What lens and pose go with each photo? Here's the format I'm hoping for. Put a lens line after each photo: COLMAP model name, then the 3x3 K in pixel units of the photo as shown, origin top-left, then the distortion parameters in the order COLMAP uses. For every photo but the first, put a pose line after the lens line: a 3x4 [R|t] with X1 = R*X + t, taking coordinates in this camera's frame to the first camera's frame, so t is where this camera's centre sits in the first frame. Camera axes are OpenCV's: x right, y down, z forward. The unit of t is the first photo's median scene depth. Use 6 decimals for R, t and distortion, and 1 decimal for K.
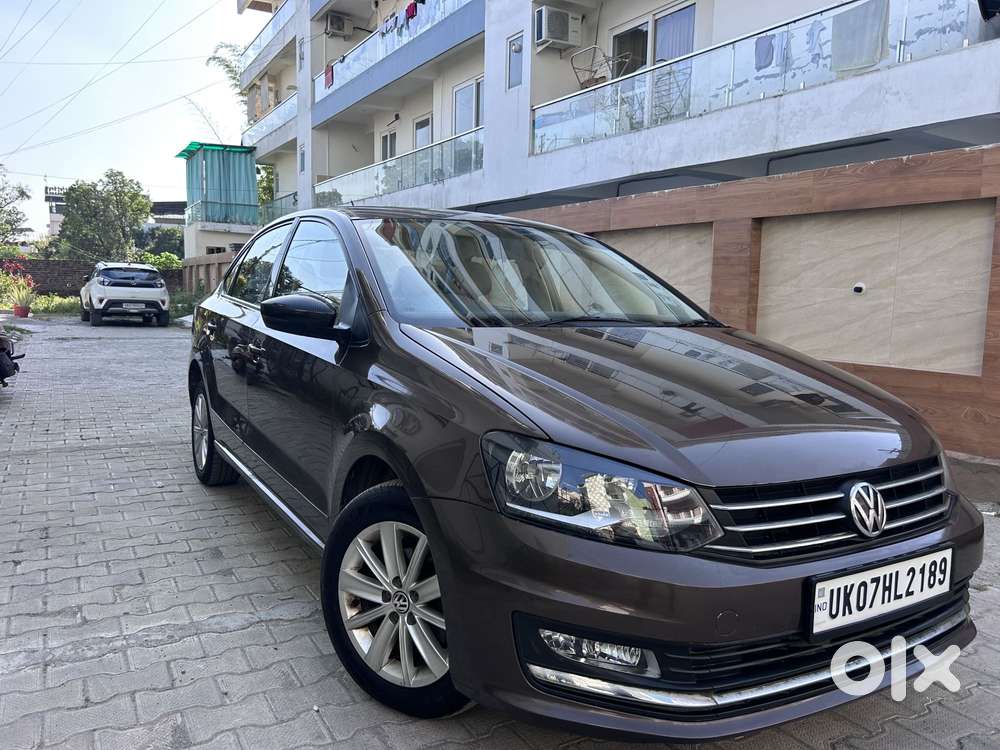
lens RADIAL K [[756.2, 0, 500.9], [0, 756.2, 369.3], [0, 0, 1]] dist [0.030472, -0.029612]
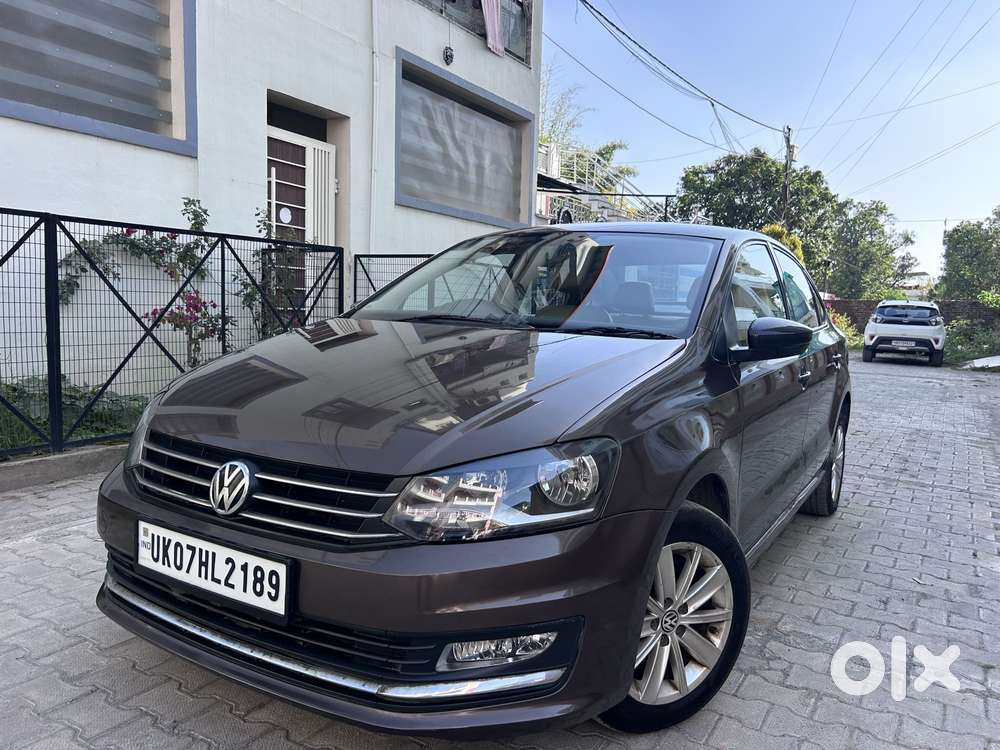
lens RADIAL K [[754.4, 0, 500.0], [0, 754.4, 375.0], [0, 0, 1]] dist [0.042841, -0.045536]
pose [[0.483593, 0.068600, -0.872600, 0.377126], [-0.110563, 0.993726, 0.016849, -0.004759], [0.868282, 0.088329, 0.488144, 0.200399]]
